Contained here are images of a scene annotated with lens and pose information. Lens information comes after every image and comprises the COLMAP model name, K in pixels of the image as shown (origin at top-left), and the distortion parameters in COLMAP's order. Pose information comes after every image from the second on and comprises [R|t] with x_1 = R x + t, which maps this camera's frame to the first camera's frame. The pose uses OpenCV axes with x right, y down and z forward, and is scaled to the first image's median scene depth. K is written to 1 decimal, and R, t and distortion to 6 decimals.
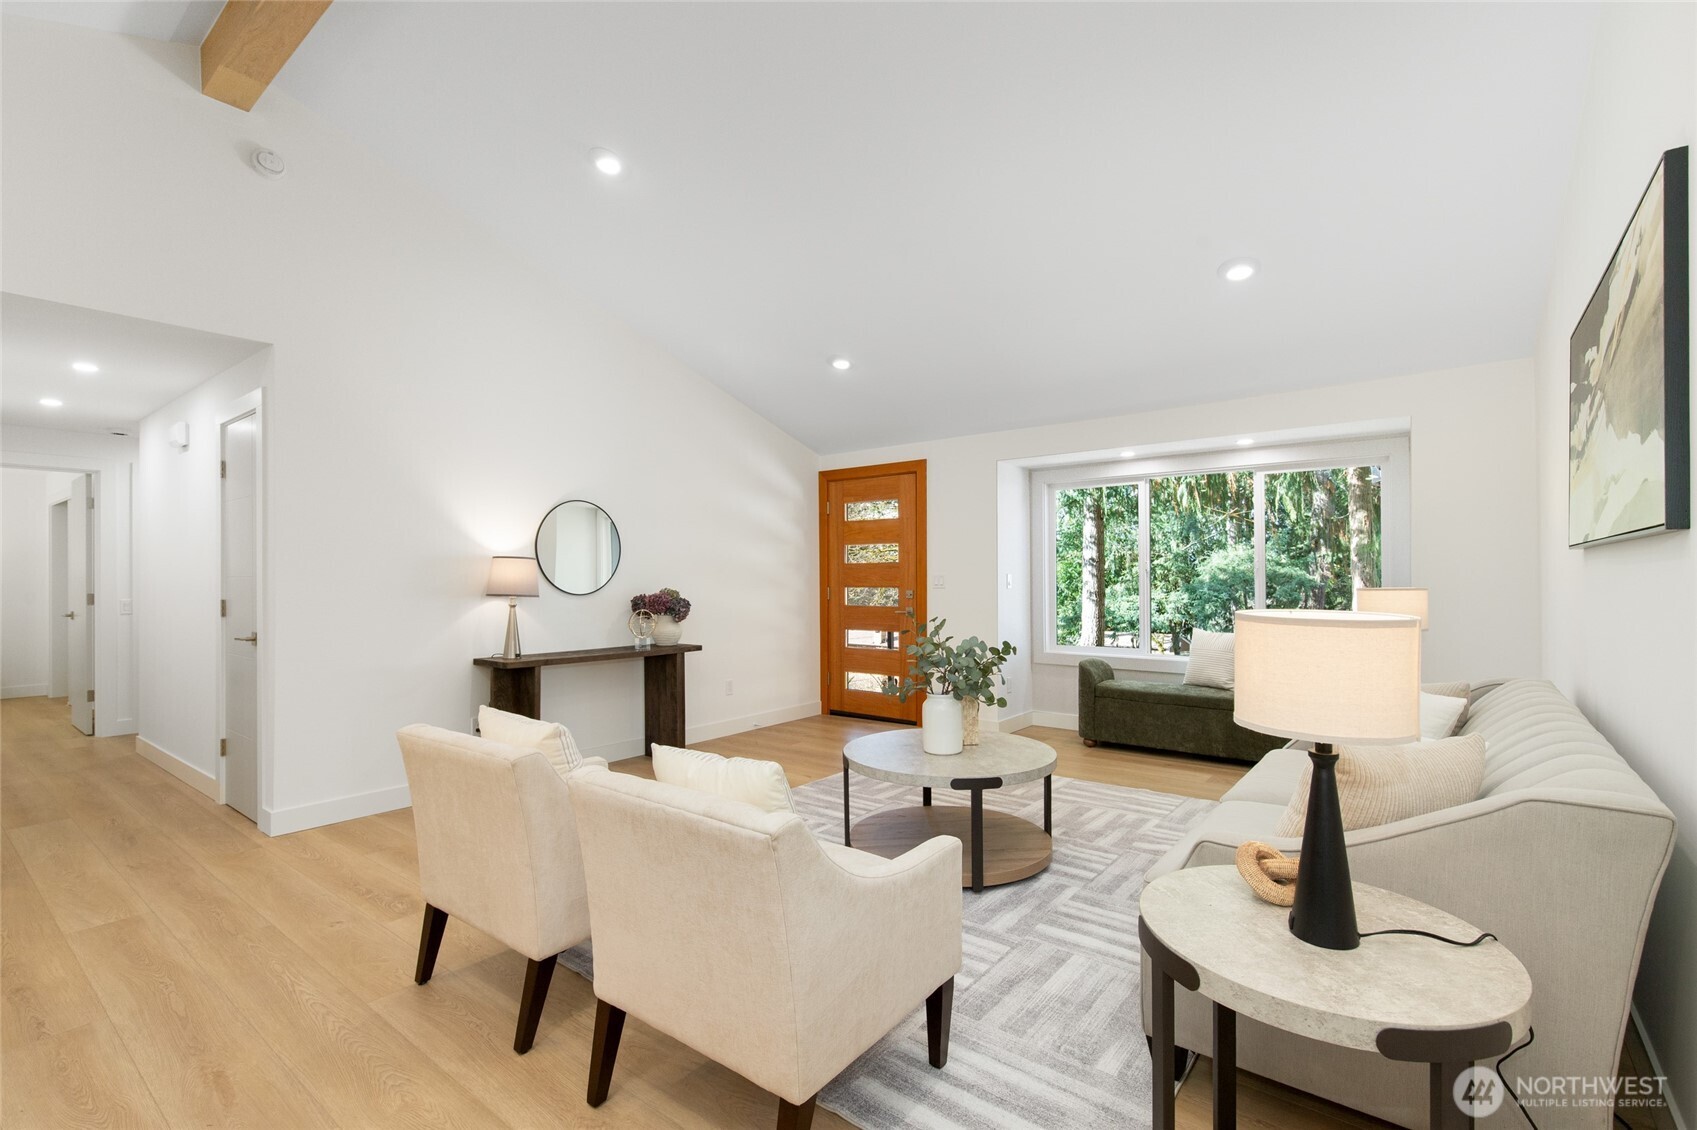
lens RADIAL K [[767.1, 0, 852.9], [0, 767.1, 570.8], [0, 0, 1]] dist [0.010026, -0.002143]
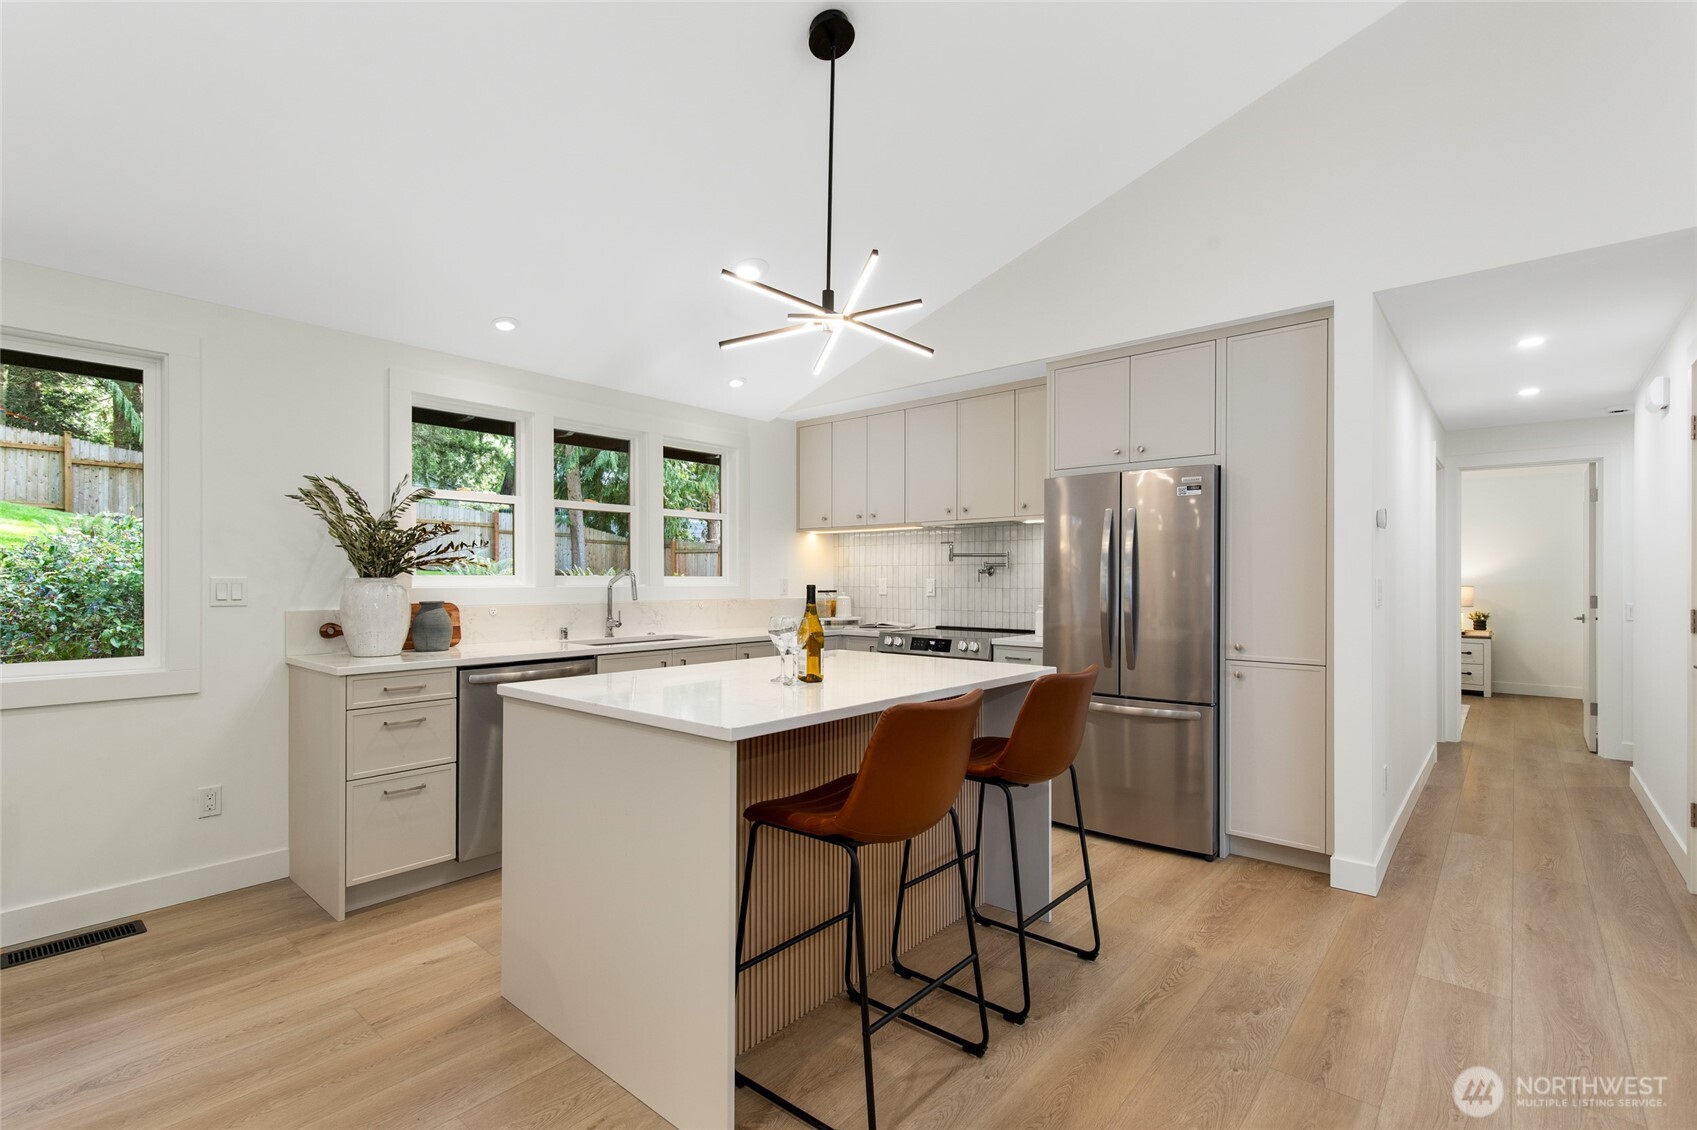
lens RADIAL K [[767.1, 0, 846.7], [0, 767.1, 582.1], [0, 0, 1]] dist [0.010026, -0.002143]
pose [[-0.048290, 0.009225, -0.998791, -0.056279], [0.004481, 0.999949, 0.009019, 0.002262], [0.998823, -0.004040, -0.048329, 0.229029]]
